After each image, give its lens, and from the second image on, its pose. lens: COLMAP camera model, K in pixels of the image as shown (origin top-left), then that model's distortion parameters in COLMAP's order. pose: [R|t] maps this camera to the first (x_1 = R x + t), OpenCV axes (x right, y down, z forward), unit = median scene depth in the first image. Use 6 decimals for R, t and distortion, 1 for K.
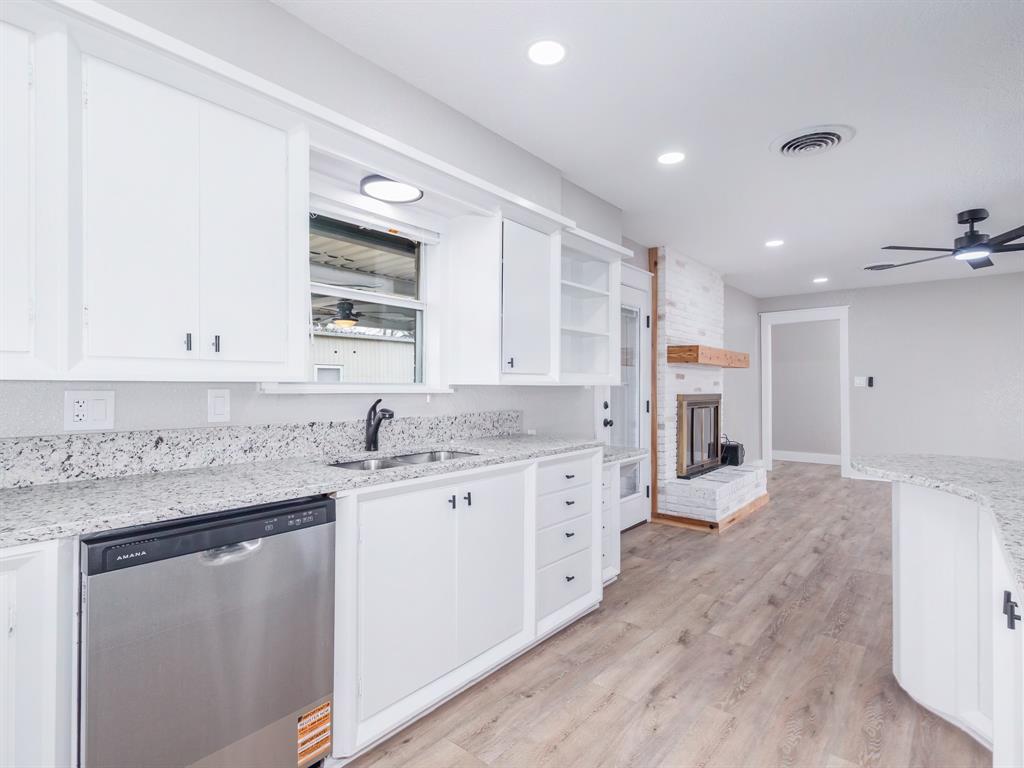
lens RADIAL K [[528.6, 0, 512.0], [0, 528.6, 384.0], [0, 0, 1]] dist [0.011336, -0.001592]
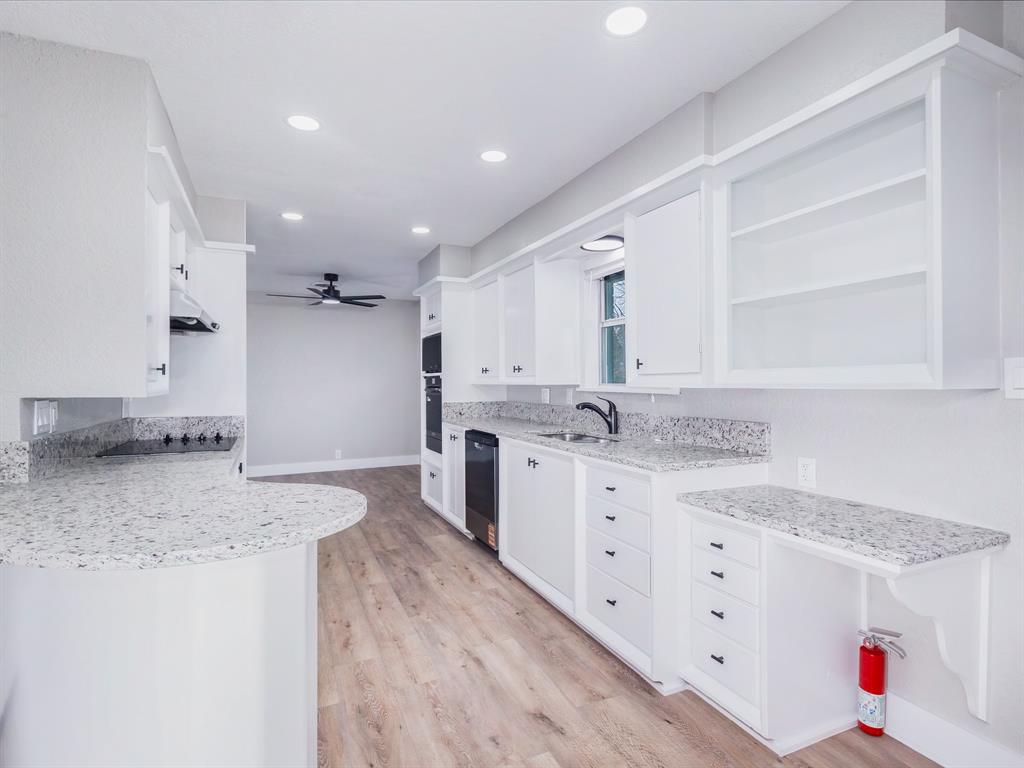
lens RADIAL K [[528.6, 0, 512.0], [0, 528.6, 384.0], [0, 0, 1]] dist [0.011336, -0.001592]
pose [[-0.443299, 0.002351, -0.896370, 1.024895], [0.004849, 0.999988, 0.000225, -0.005232], [0.896360, -0.004247, -0.443306, 1.291702]]
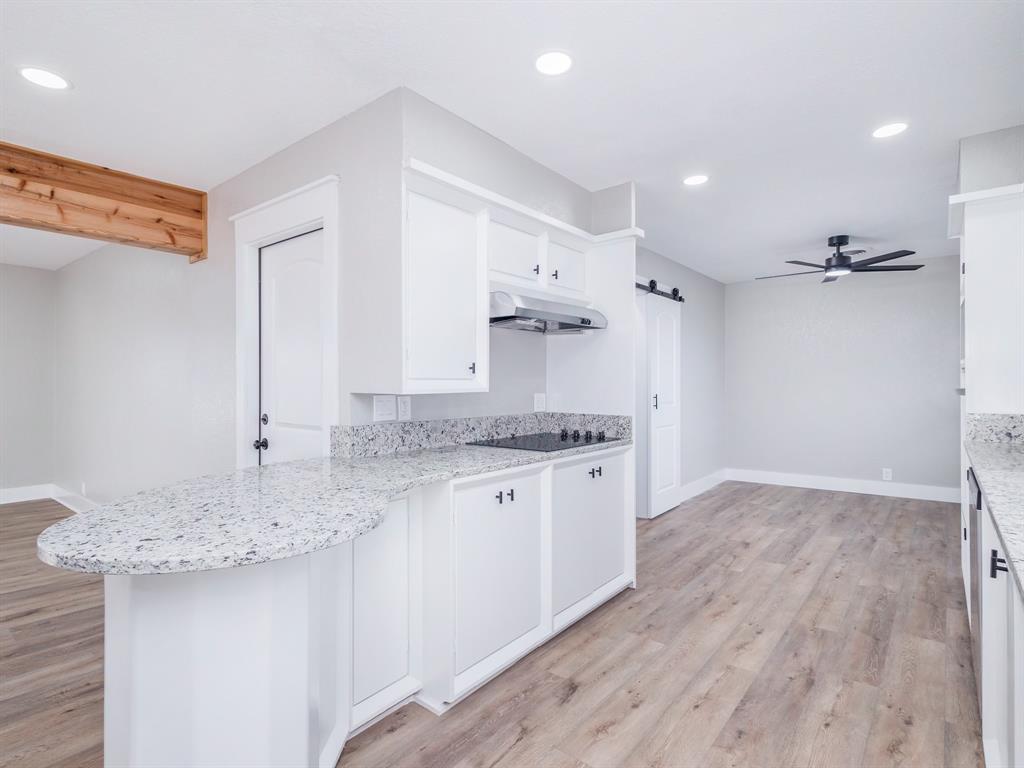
lens RADIAL K [[529.2, 0, 516.3], [0, 529.2, 383.1], [0, 0, 1]] dist [0.018203, -0.002556]
pose [[-0.999874, 0.005241, -0.014976, 0.400965], [0.005242, 0.999986, -0.000048, -0.006170], [0.014976, -0.000127, -0.999888, 1.319697]]
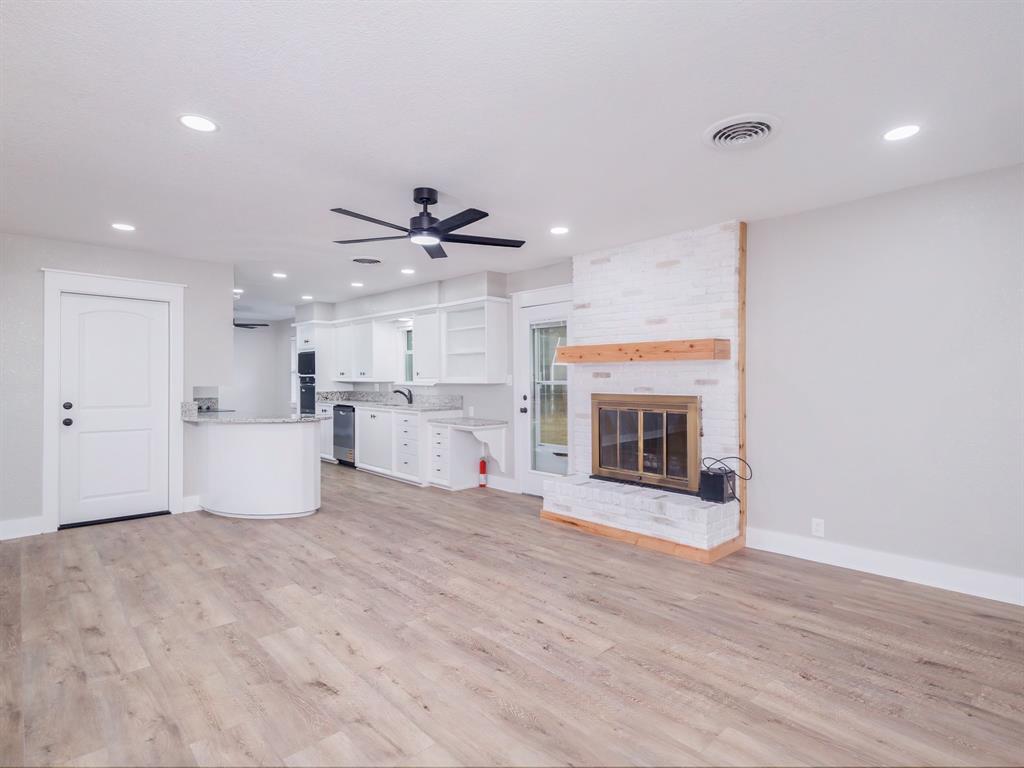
lens RADIAL K [[528.6, 0, 512.0], [0, 528.6, 384.0], [0, 0, 1]] dist [0.011336, -0.001592]
pose [[-0.121610, 0.009220, -0.992535, 2.531327], [0.002887, 0.999956, 0.008935, -0.013281], [0.992574, -0.001779, -0.121631, 1.837113]]
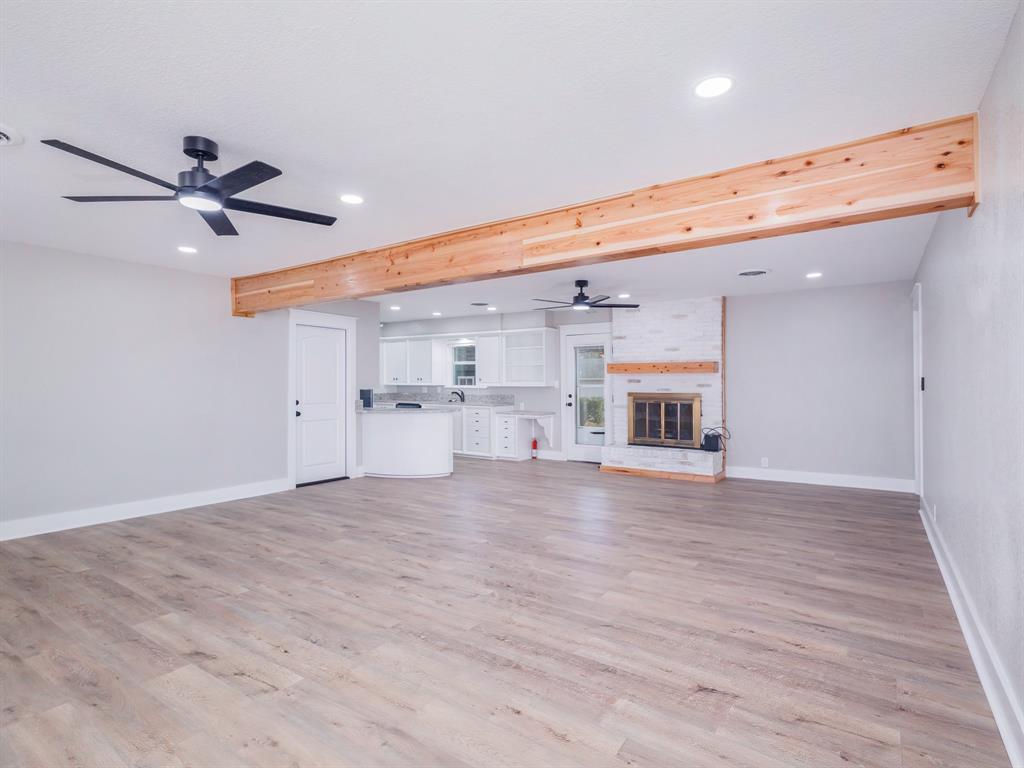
lens RADIAL K [[528.6, 0, 512.0], [0, 528.6, 384.0], [0, 0, 1]] dist [0.011336, -0.001592]
pose [[0.092573, 0.003191, -0.995701, 3.592487], [0.003219, 0.999989, 0.003504, -0.023571], [0.995701, -0.003530, 0.092562, 0.941070]]
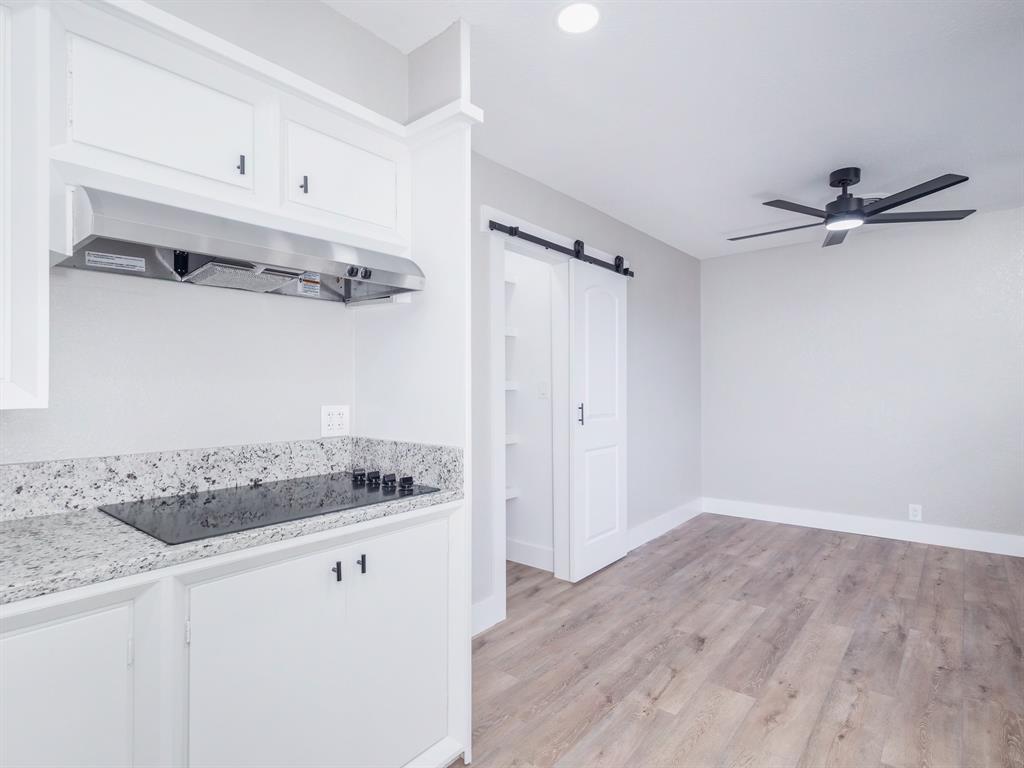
lens RADIAL K [[529.2, 0, 516.3], [0, 529.2, 383.1], [0, 0, 1]] dist [0.018203, -0.002556]
pose [[-0.999985, 0.004559, 0.002977, 0.037502], [0.004537, 0.999964, -0.007203, -0.005899], [-0.003009, -0.007189, -0.999970, 0.760561]]
